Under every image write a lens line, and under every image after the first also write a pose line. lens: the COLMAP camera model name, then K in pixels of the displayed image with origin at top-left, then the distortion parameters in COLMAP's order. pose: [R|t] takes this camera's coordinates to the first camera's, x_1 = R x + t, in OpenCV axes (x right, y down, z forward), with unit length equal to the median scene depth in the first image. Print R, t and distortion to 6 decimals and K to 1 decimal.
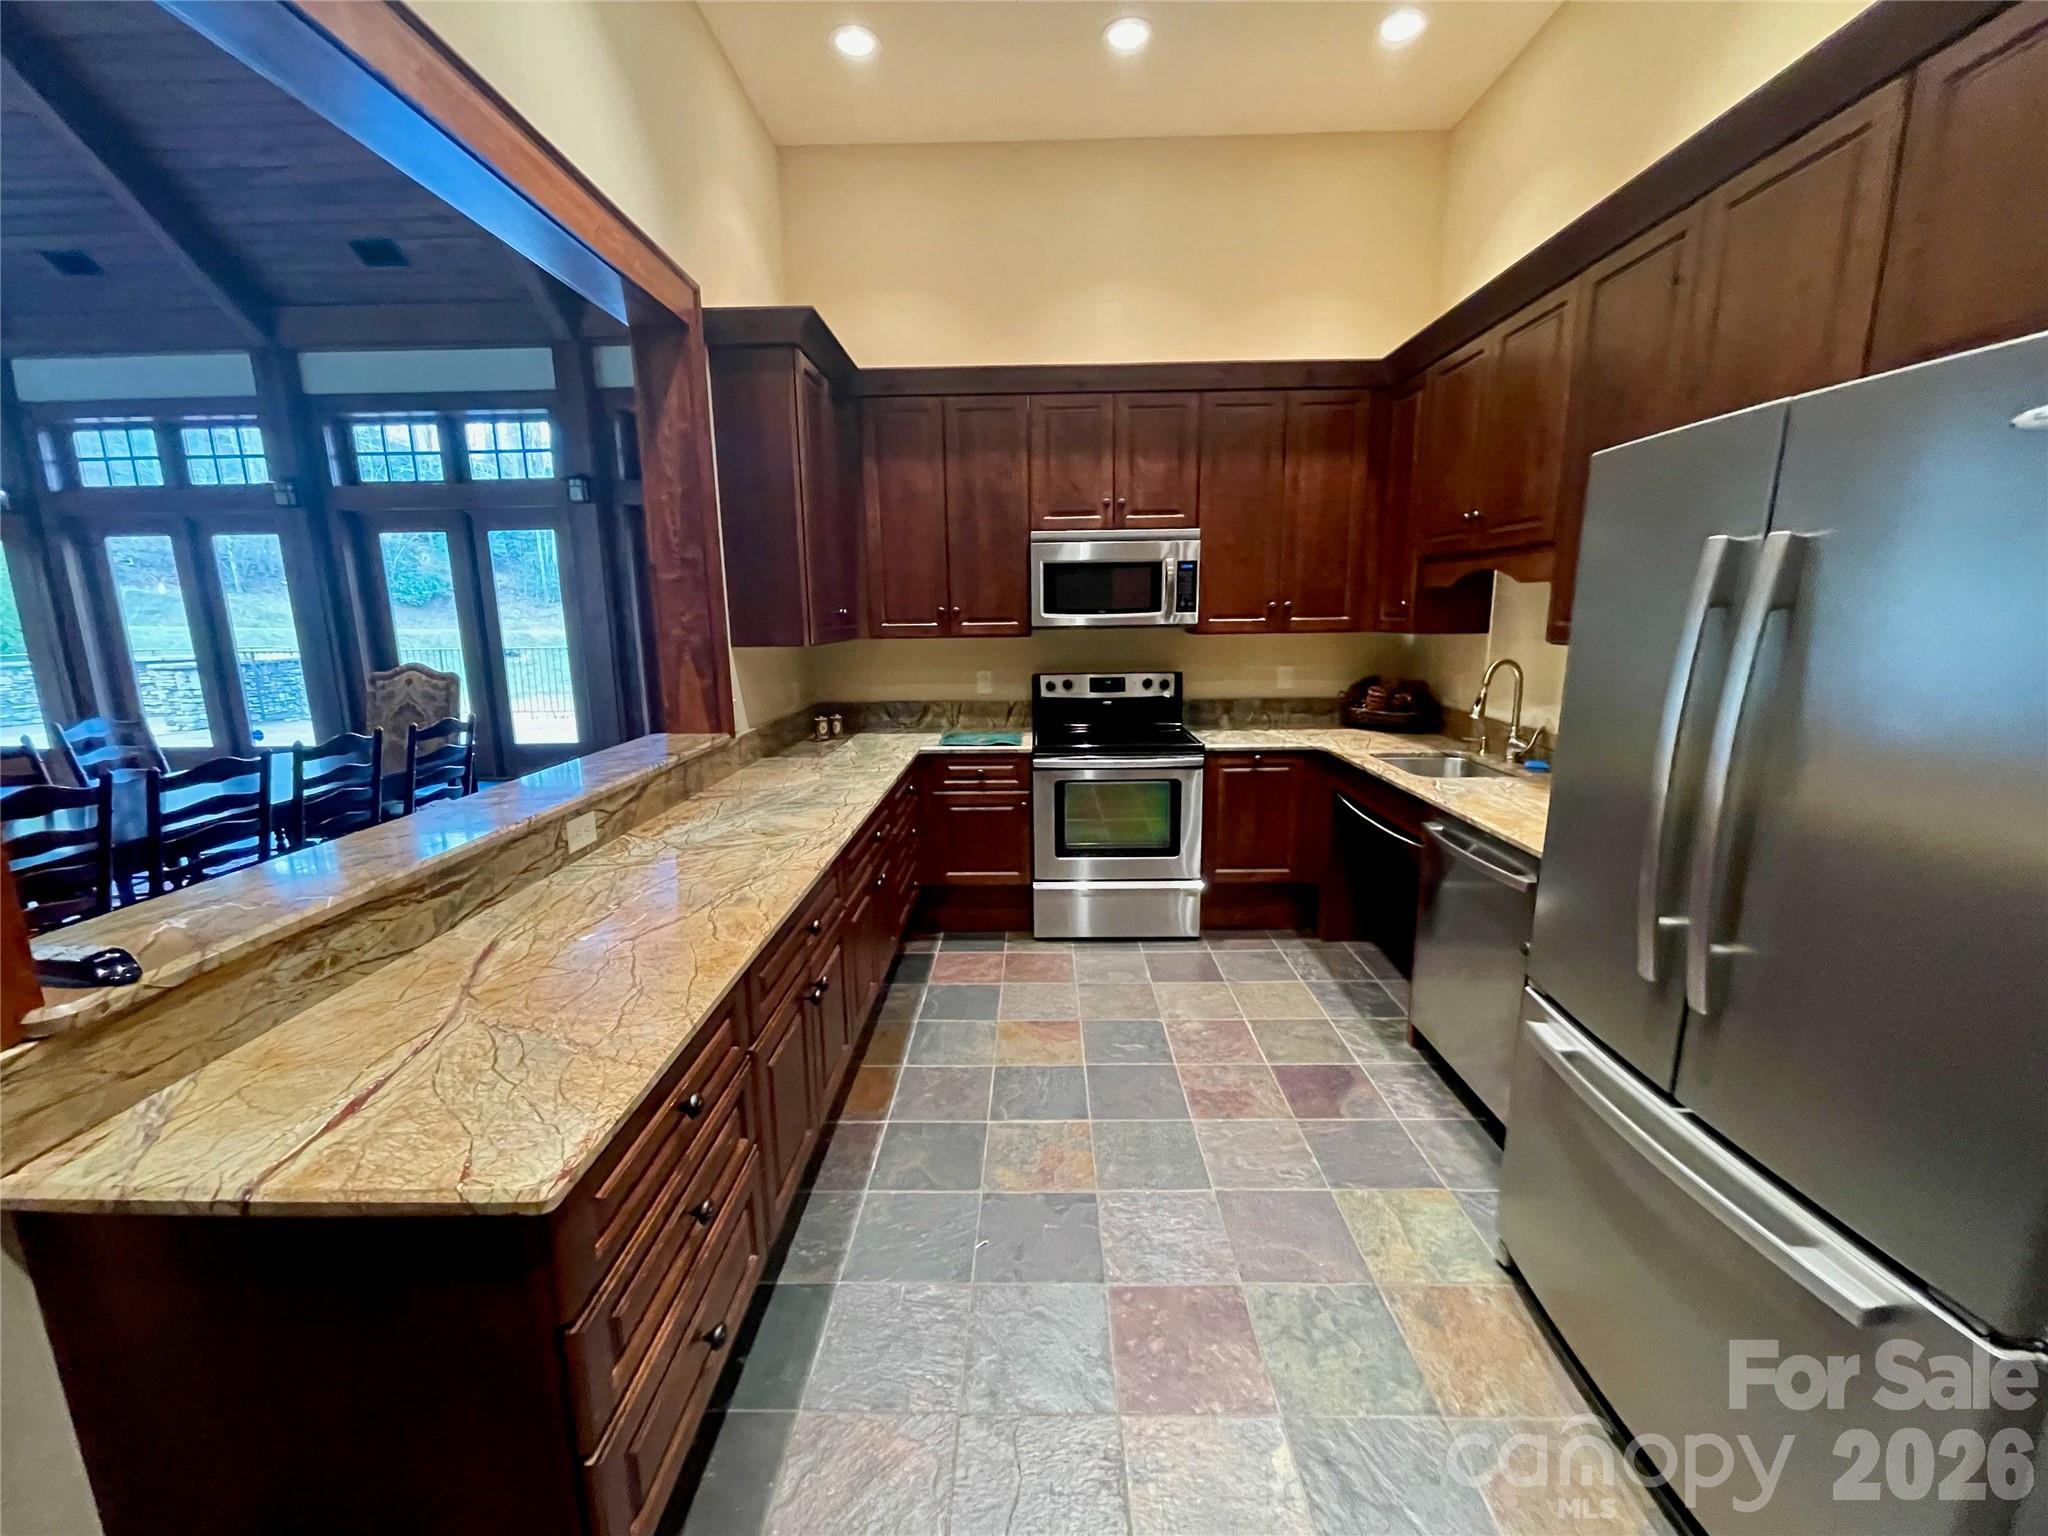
lens RADIAL K [[820.3, 0, 1017.3], [0, 820.3, 768.1], [0, 0, 1]] dist [-0.001383, -0.000066]
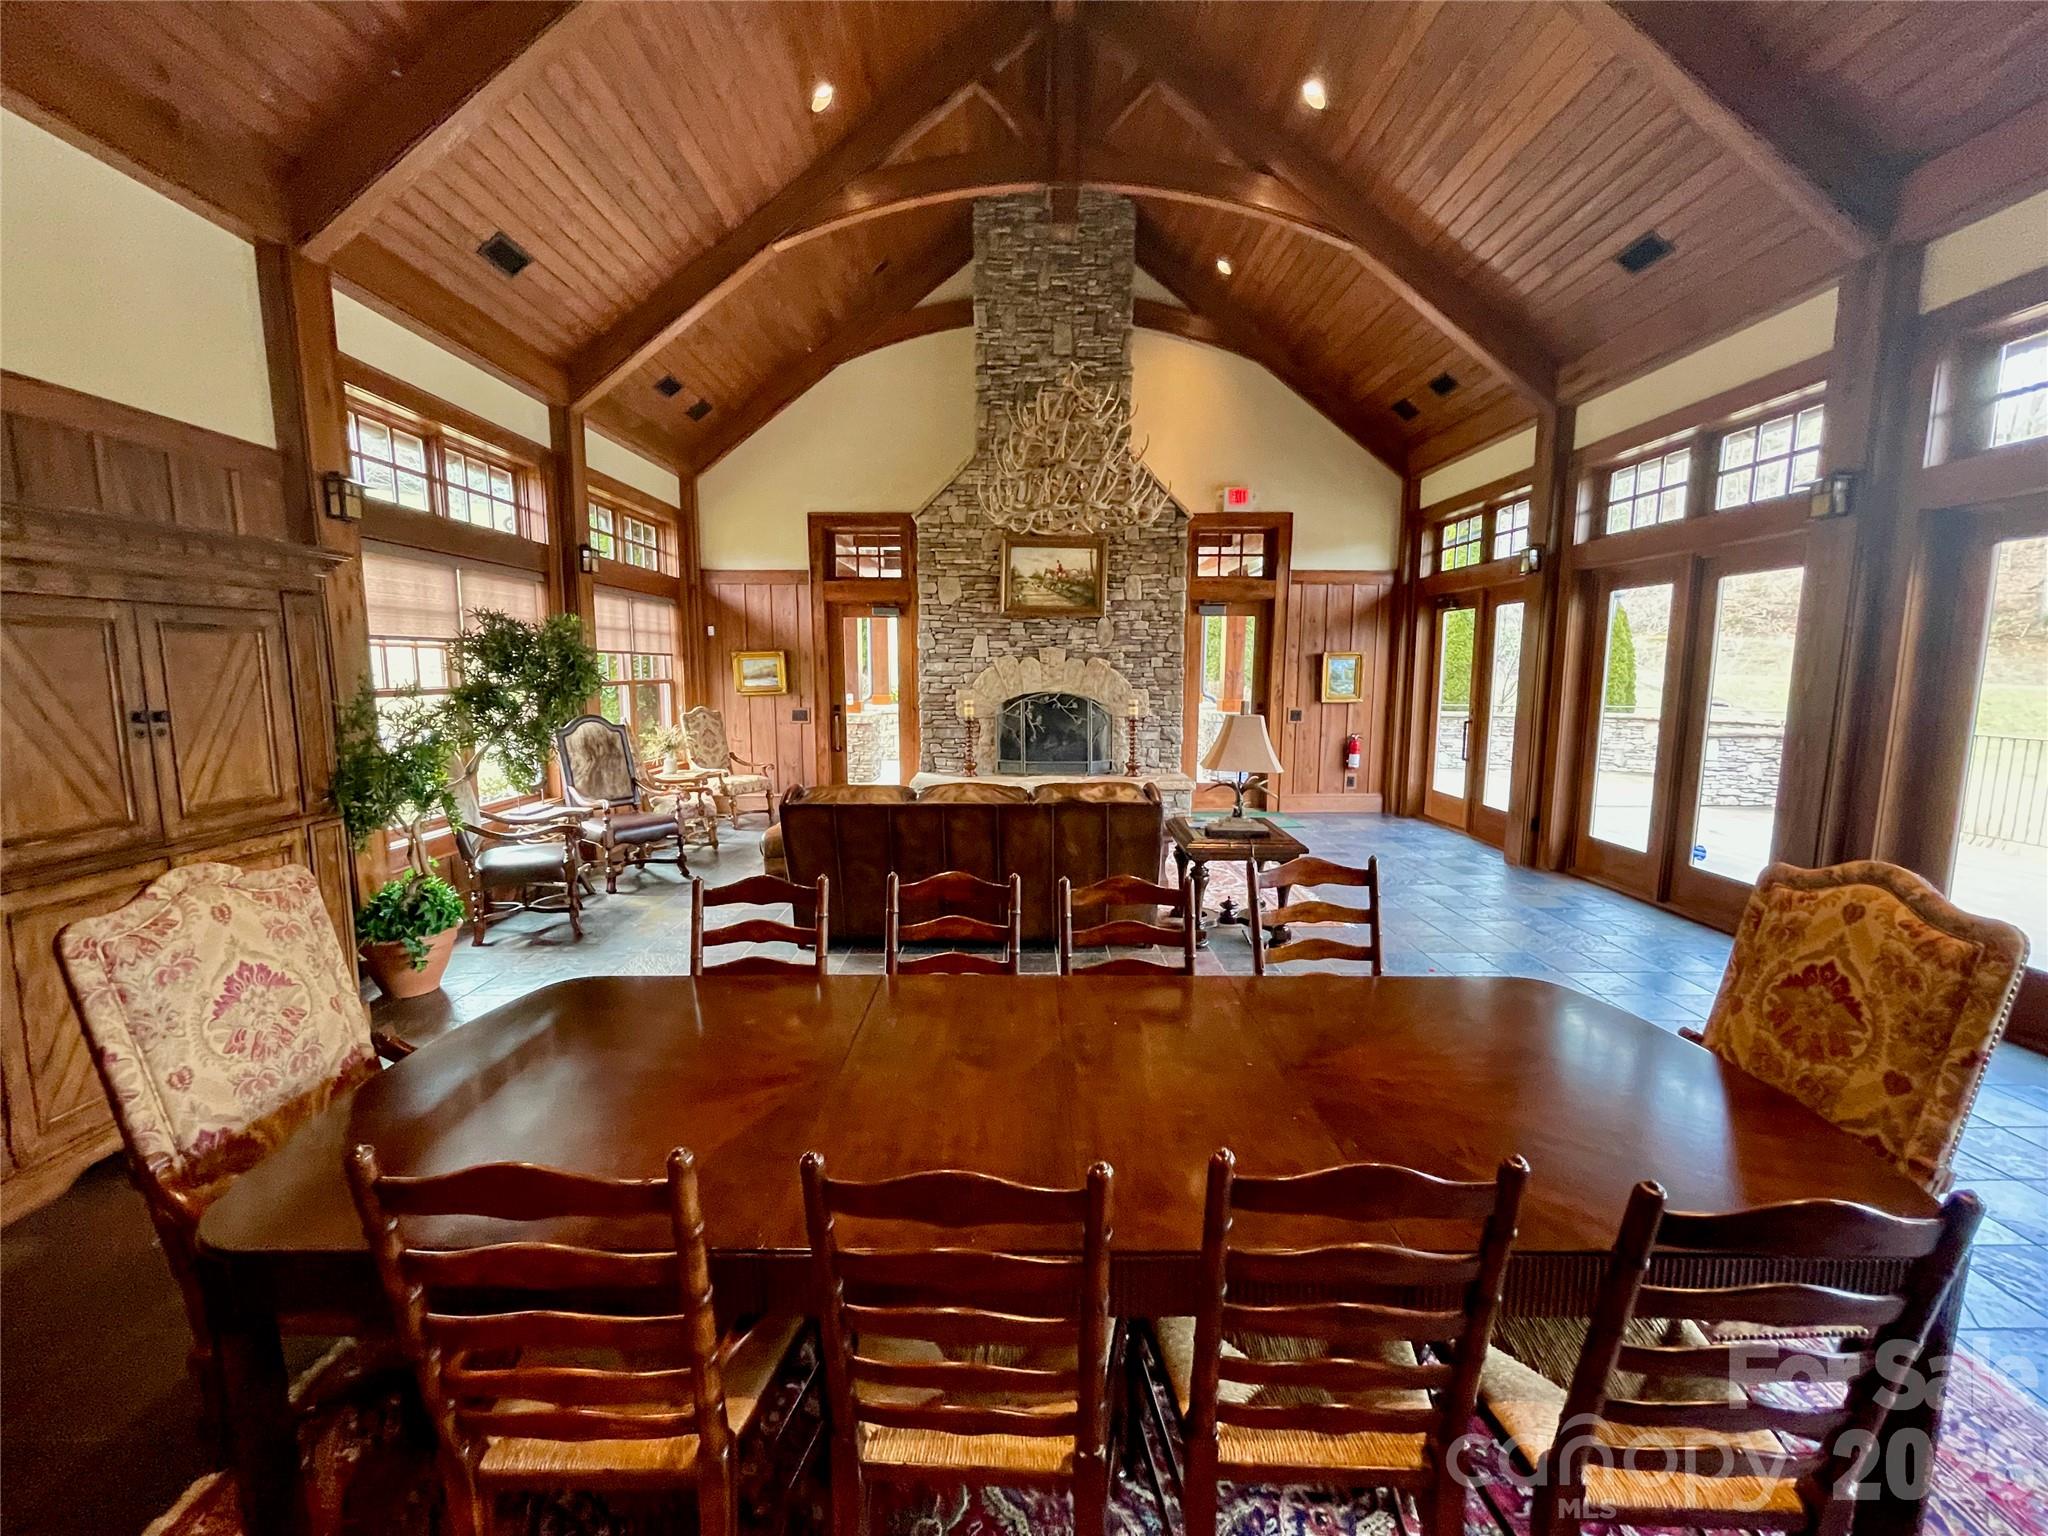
lens RADIAL K [[820.3, 0, 1017.3], [0, 820.3, 768.1], [0, 0, 1]] dist [-0.001383, -0.000066]
pose [[0.019855, 0.134784, -0.990676, -0.260238], [-0.191595, 0.973020, 0.128542, -0.096338], [0.981273, 0.187257, 0.045144, 0.399114]]
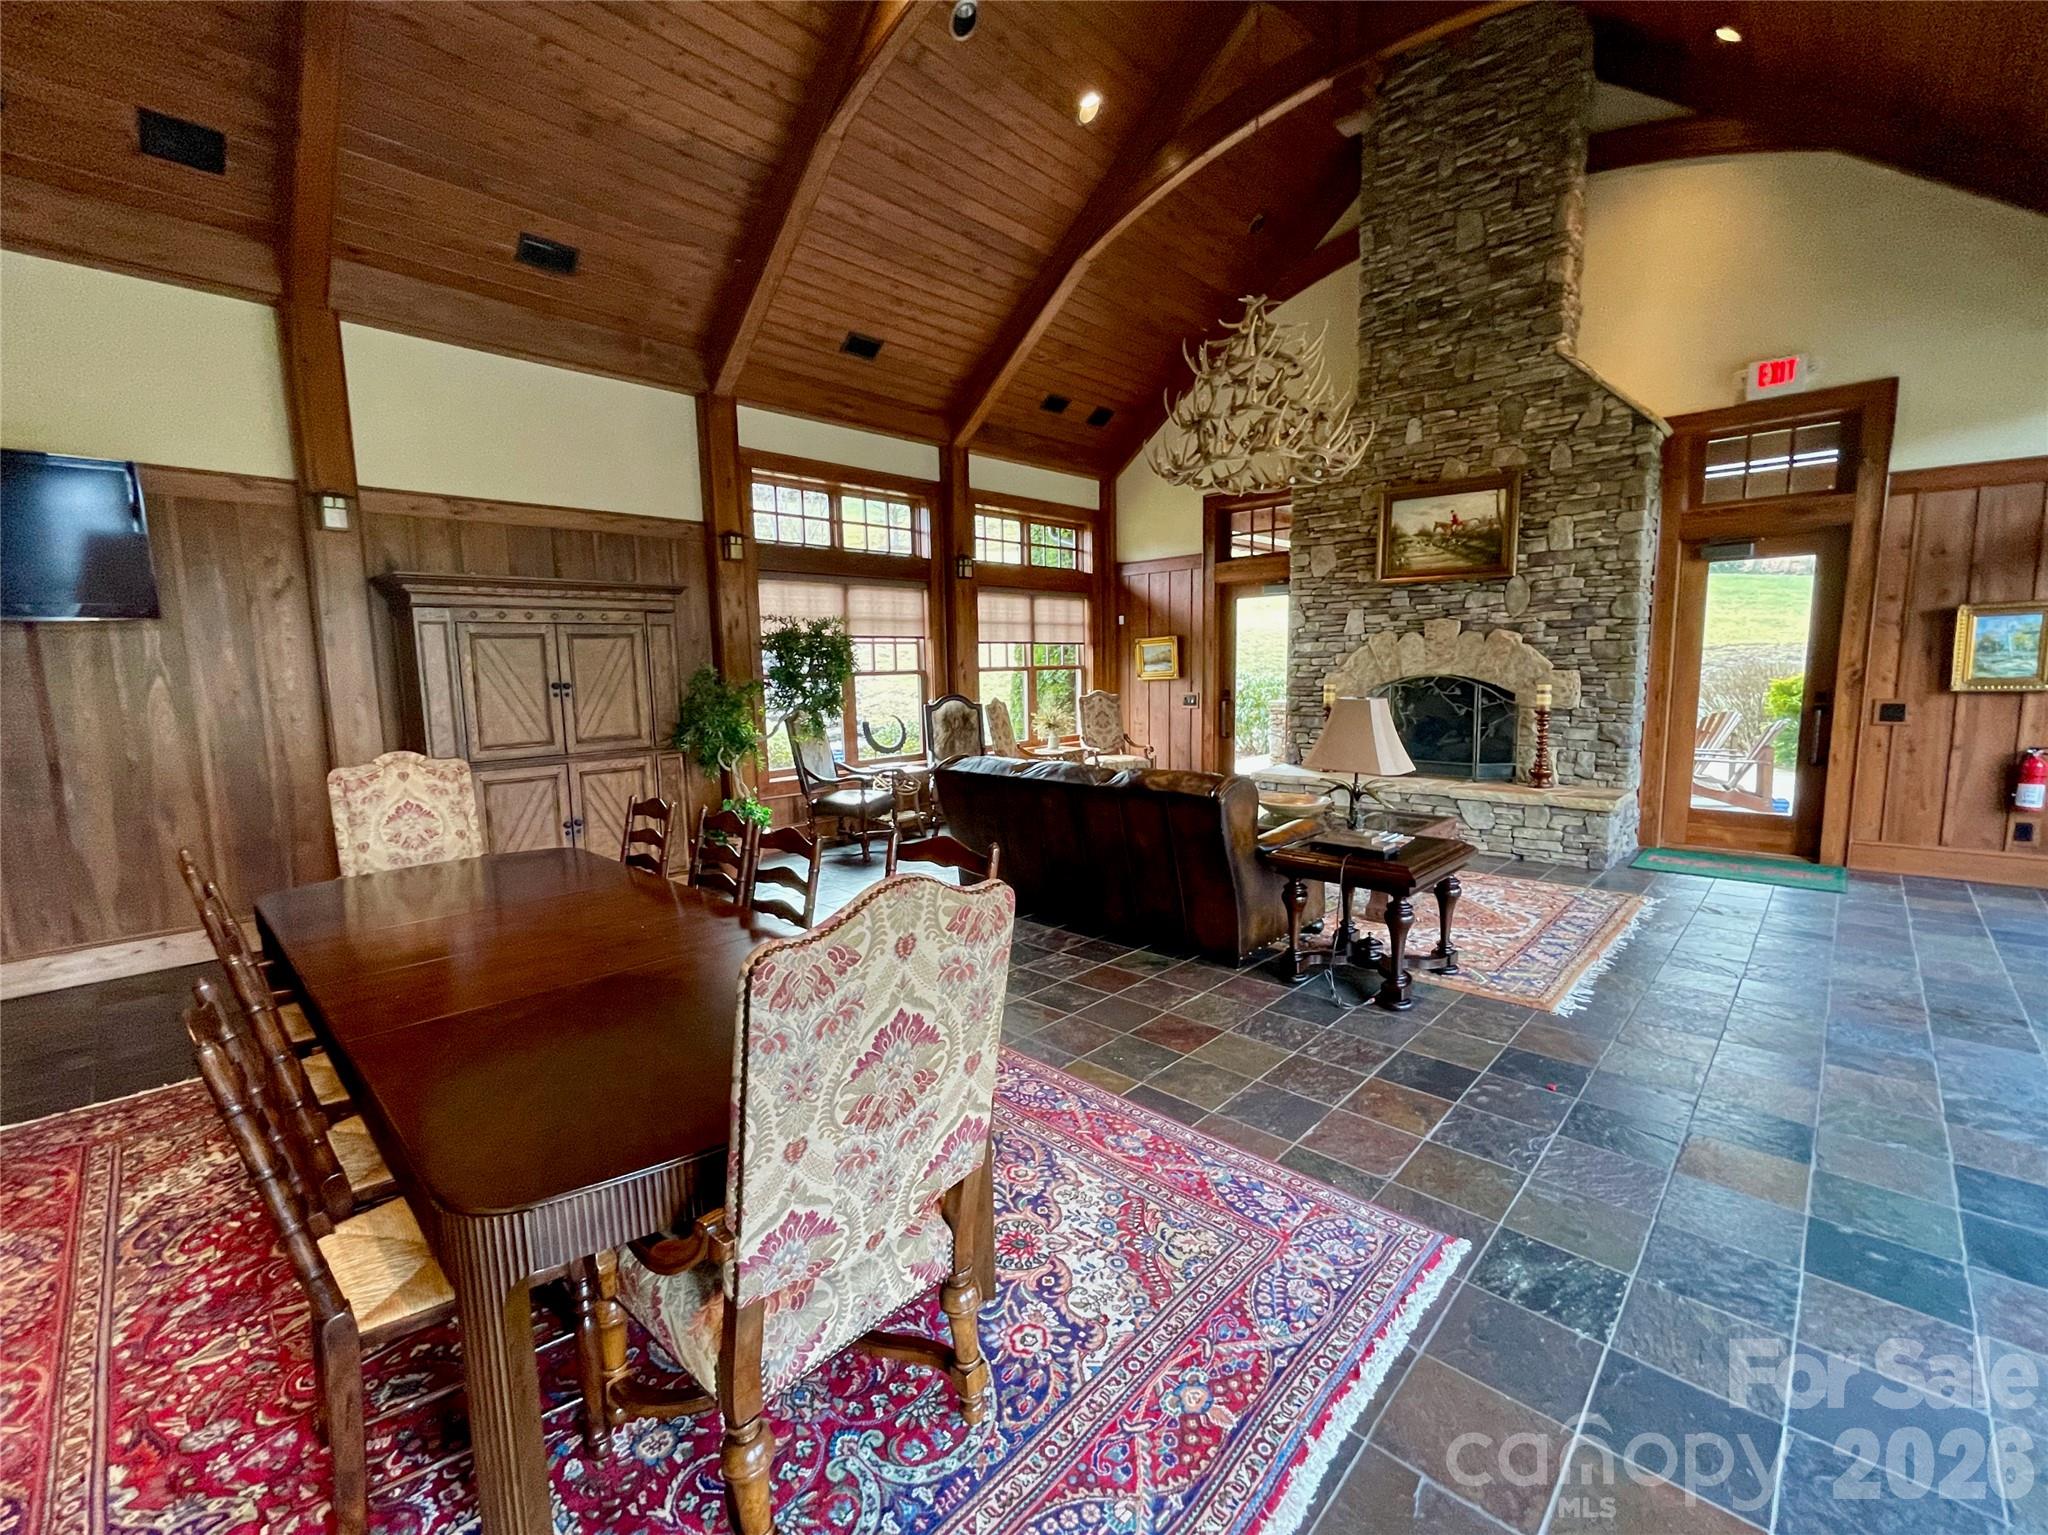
lens RADIAL K [[867.7, 0, 1024.0], [0, 867.7, 767.5], [0, 0, 1]] dist [-0.002642, -0.002497]
pose [[-0.676786, 0.114421, -0.727234, -0.379421], [-0.112210, 0.960272, 0.255512, -0.164441], [0.727578, 0.254530, -0.637059, 0.822398]]
